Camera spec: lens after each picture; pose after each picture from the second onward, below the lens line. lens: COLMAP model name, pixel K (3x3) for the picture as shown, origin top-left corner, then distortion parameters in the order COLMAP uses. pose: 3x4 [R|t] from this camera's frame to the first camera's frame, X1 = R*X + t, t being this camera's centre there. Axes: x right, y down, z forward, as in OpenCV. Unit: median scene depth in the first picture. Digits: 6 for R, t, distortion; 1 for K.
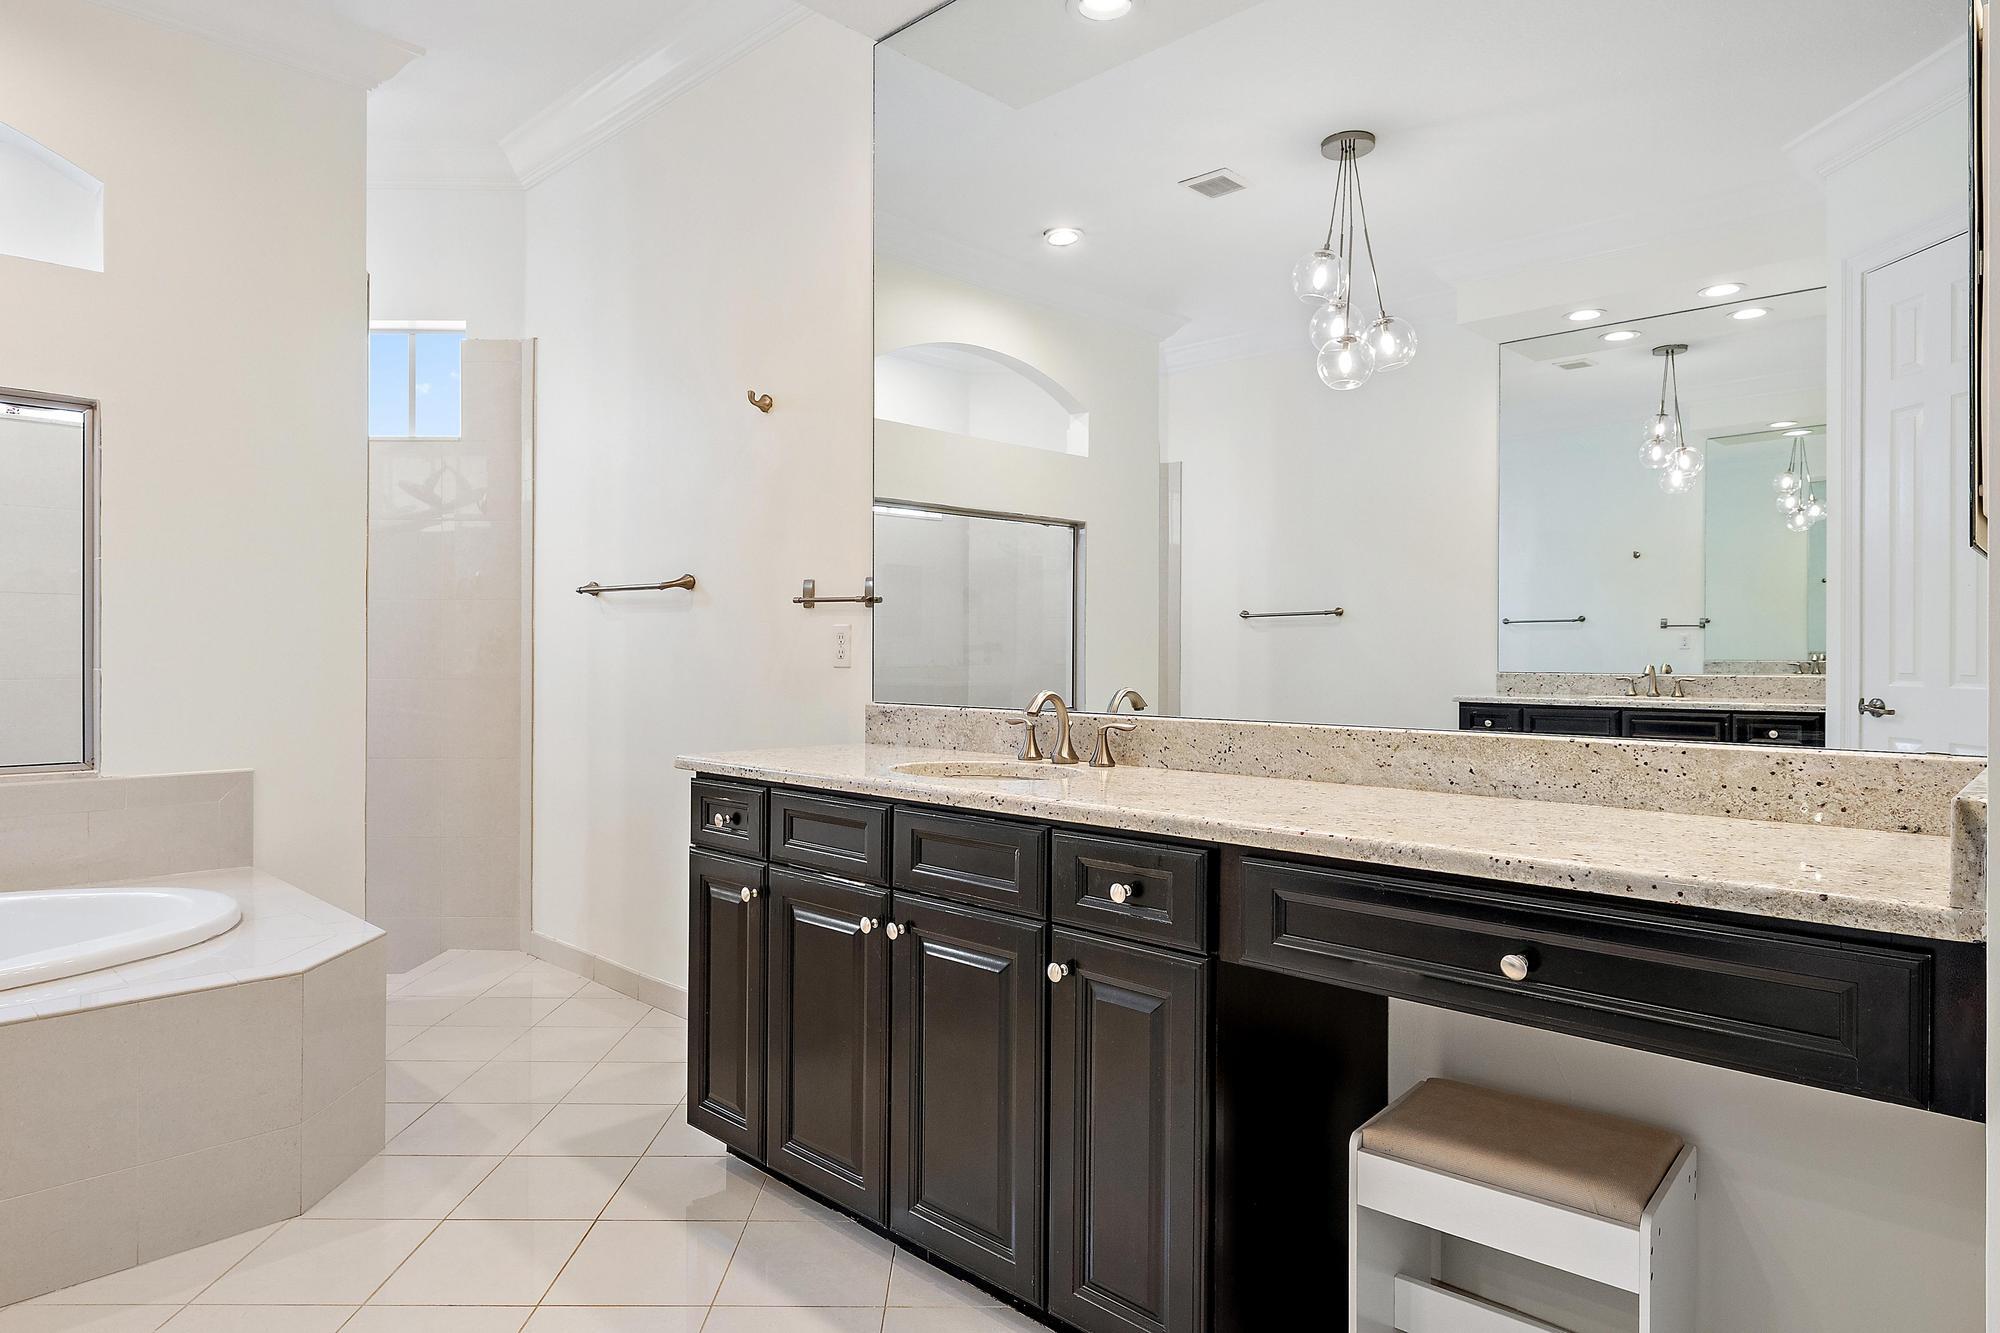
lens RADIAL K [[1182.0, 0, 1000.0], [0, 1182.0, 666.5], [0, 0, 1]] dist [0.002911, 0.000848]
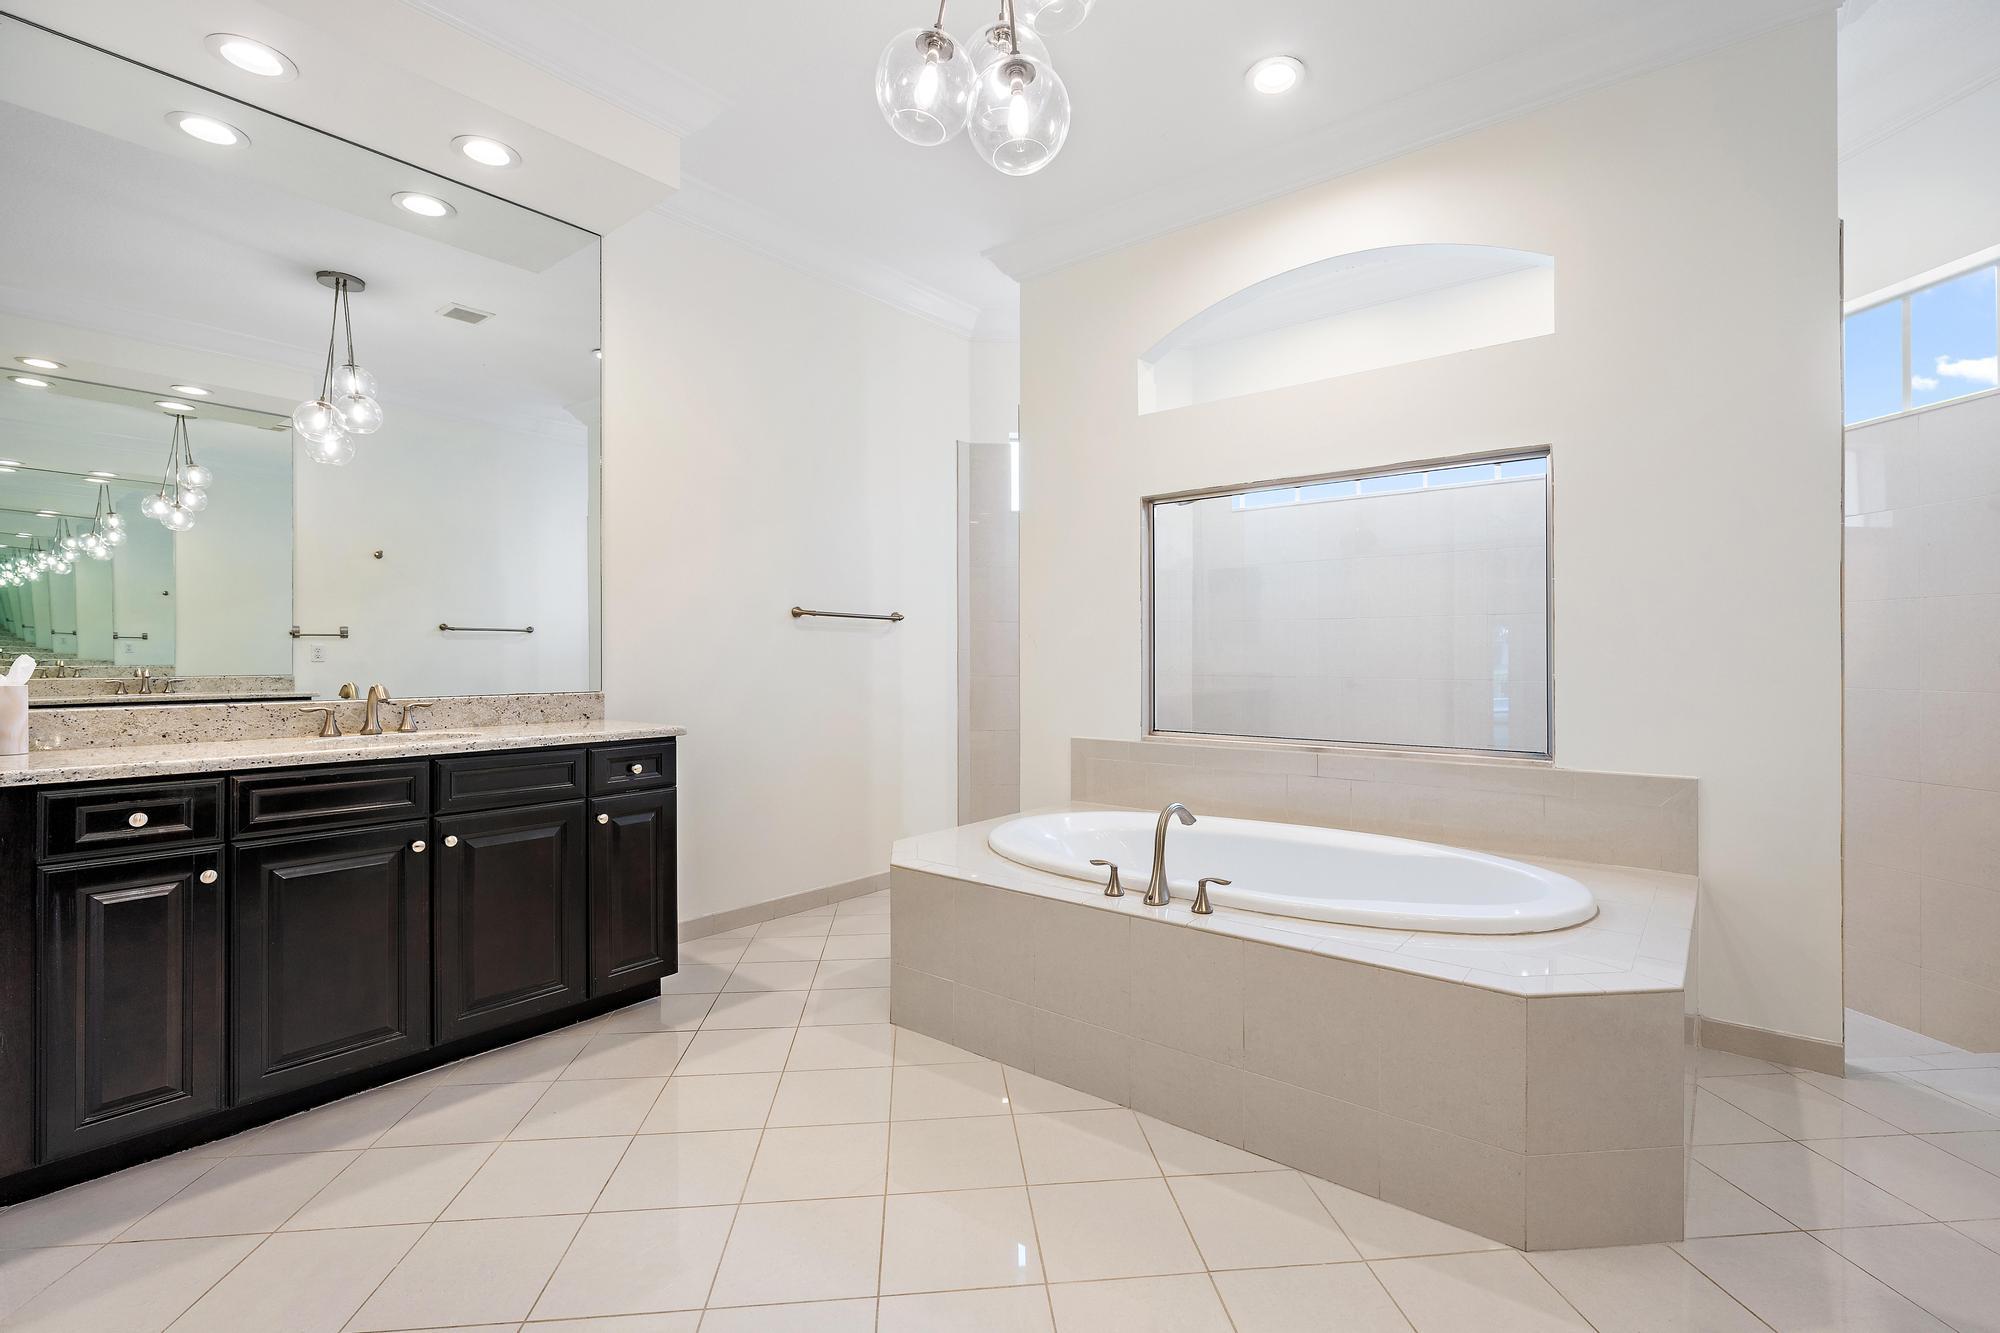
lens RADIAL K [[893.1, 0, 999.2], [0, 893.1, 658.0], [0, 0, 1]] dist [0.001388, 0.000093]
pose [[0.091524, -0.004023, -0.995795, 0.076538], [-0.009863, 0.999939, -0.004946, -0.004807], [0.995754, 0.010274, 0.091479, 0.449578]]
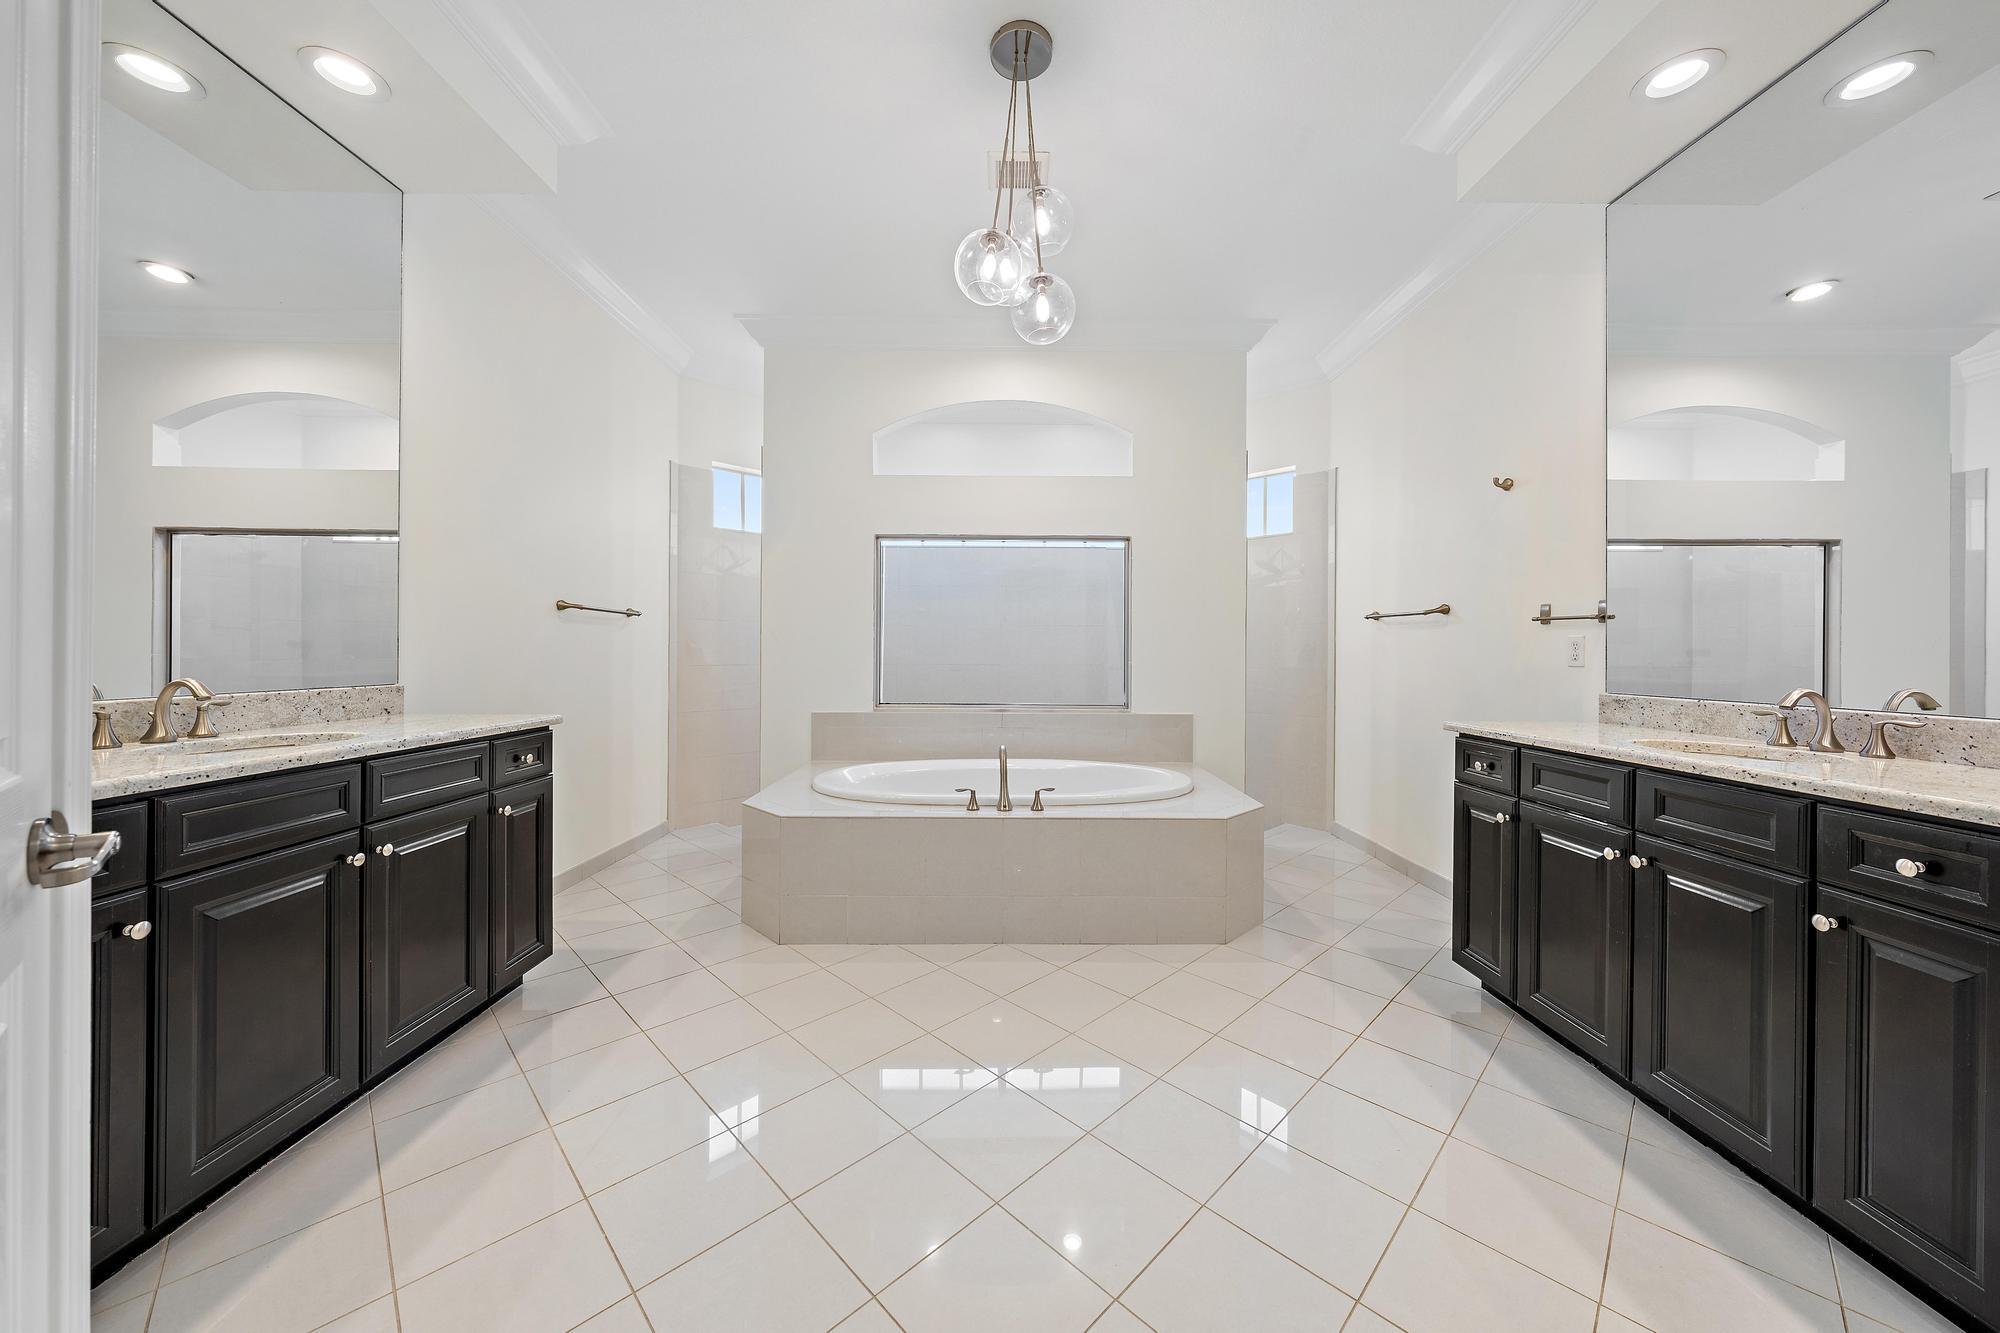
lens RADIAL K [[710.4, 0, 999.0], [0, 710.4, 653.5], [0, 0, 1]] dist [-0.001009, 0.000370]
pose [[0.702146, 0.001879, -0.712030, -0.020430], [-0.011837, 0.999889, -0.009034, 0.001159], [0.711934, 0.014772, 0.702091, -0.078760]]
